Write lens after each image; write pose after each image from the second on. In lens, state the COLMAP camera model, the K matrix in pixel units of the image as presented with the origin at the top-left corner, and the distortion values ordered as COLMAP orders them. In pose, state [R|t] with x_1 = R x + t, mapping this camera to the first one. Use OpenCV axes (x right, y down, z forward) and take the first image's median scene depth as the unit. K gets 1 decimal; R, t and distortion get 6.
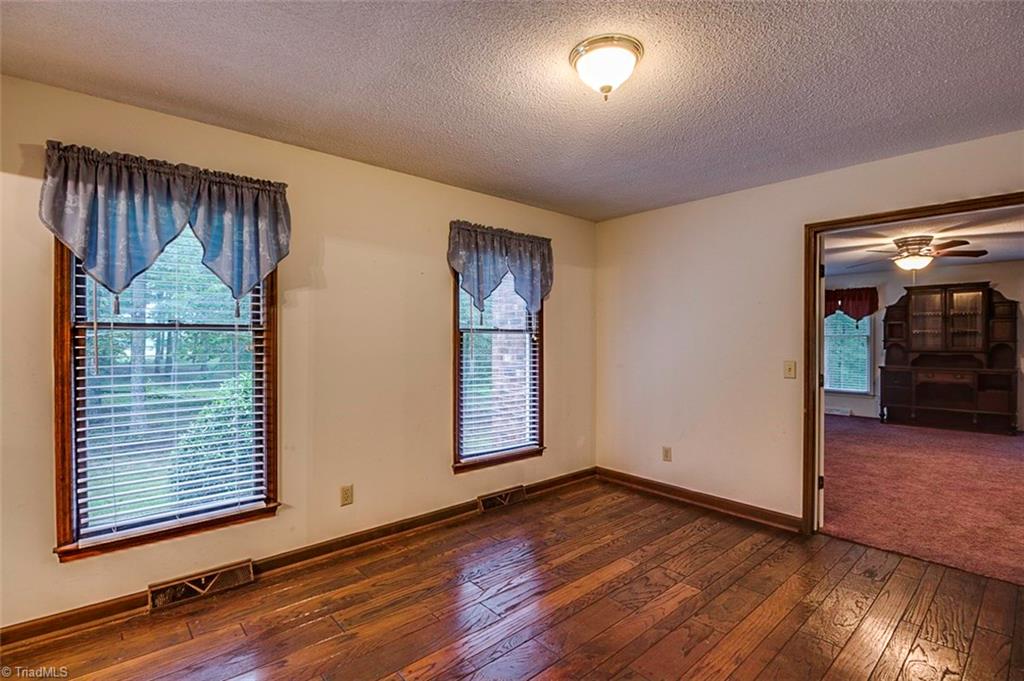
lens RADIAL K [[483.6, 0, 508.3], [0, 483.6, 332.5], [0, 0, 1]] dist [-0.001044, -0.001119]
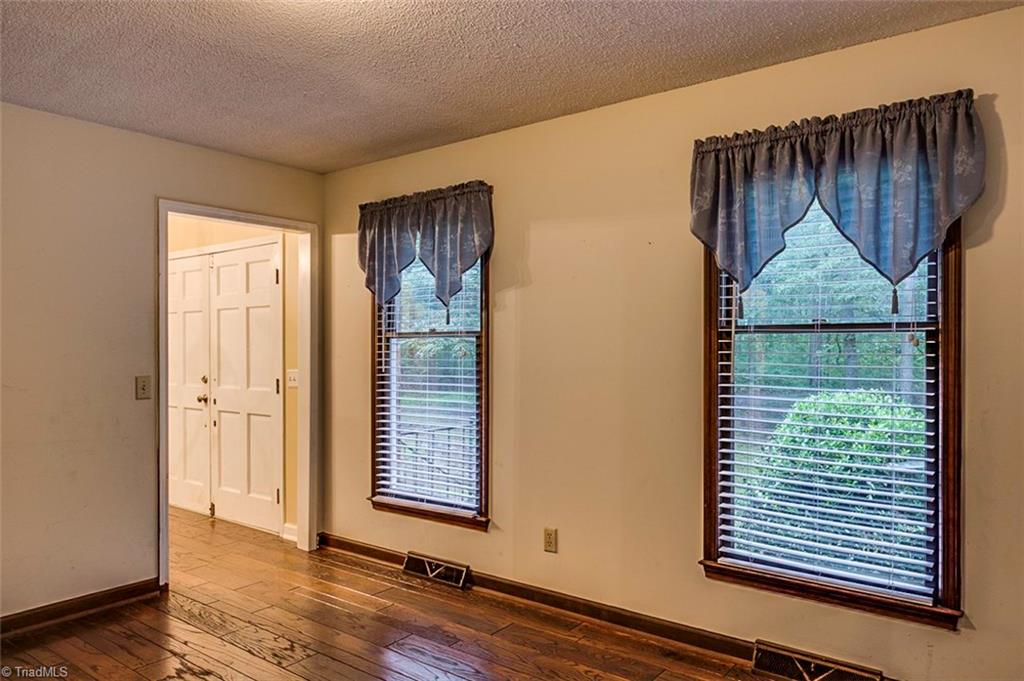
lens RADIAL K [[703.5, 0, 512.0], [0, 703.5, 340.5], [0, 0, 1]] dist [0.048697, -0.001478]
pose [[0.199104, -0.006073, -0.979959, 0.825250], [0.014298, 0.999892, -0.003291, 0.009034], [0.979874, -0.013356, 0.199170, 0.726070]]
